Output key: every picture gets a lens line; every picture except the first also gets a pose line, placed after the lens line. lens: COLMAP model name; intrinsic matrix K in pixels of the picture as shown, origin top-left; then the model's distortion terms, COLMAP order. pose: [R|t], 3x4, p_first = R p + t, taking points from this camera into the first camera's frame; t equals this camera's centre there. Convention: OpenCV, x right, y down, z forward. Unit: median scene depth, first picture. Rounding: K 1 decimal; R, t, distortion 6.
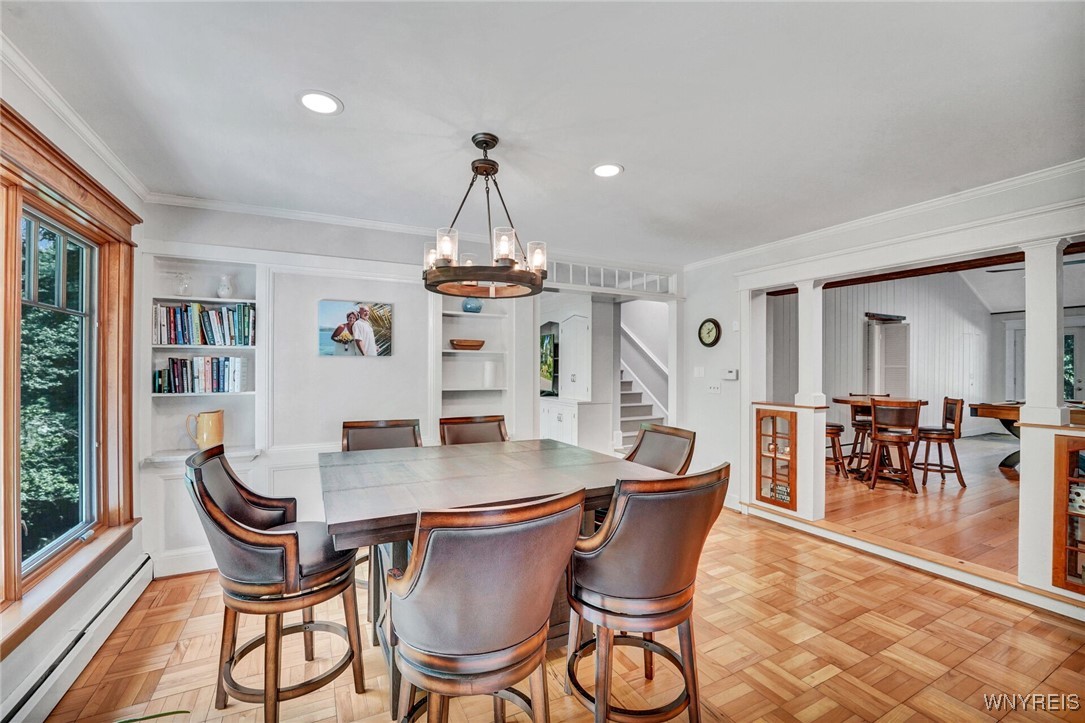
lens RADIAL K [[431.0, 0, 539.9], [0, 431.0, 365.6], [0, 0, 1]] dist [-0.021694, -0.000035]
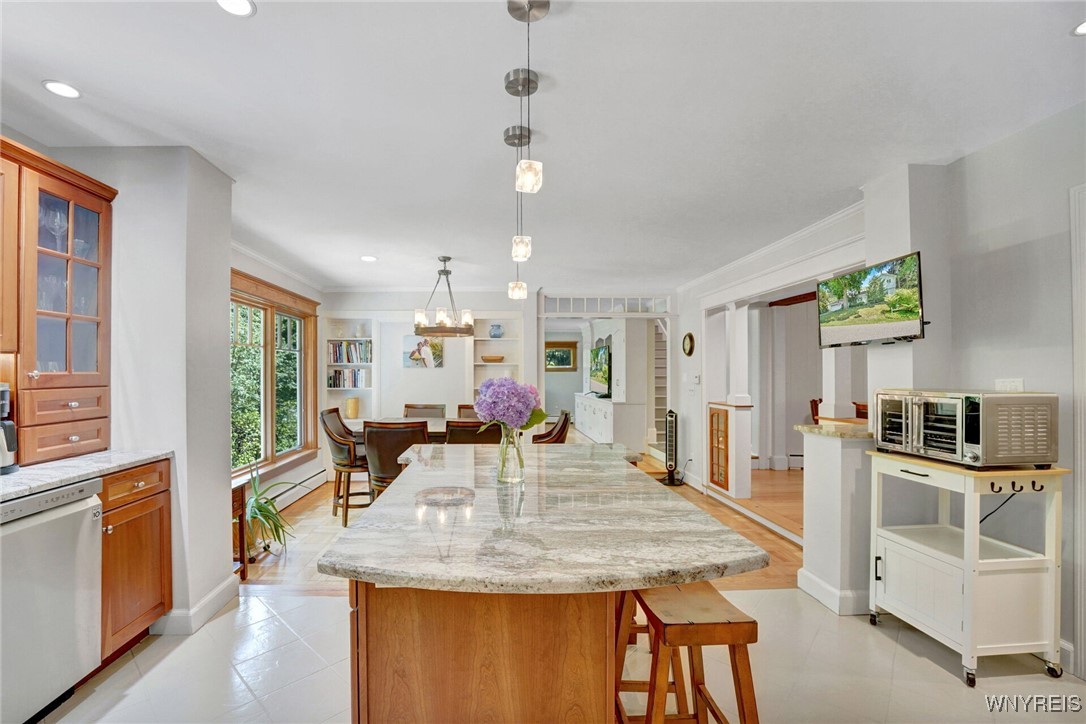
lens RADIAL K [[444.7, 0, 519.9], [0, 444.7, 370.7], [0, 0, 1]] dist [-0.001113, -0.000209]
pose [[0.913221, -0.006081, -0.407420, 0.708996], [0.005058, 0.999981, -0.003587, -0.002175], [0.407434, 0.001215, 0.913234, -0.501589]]
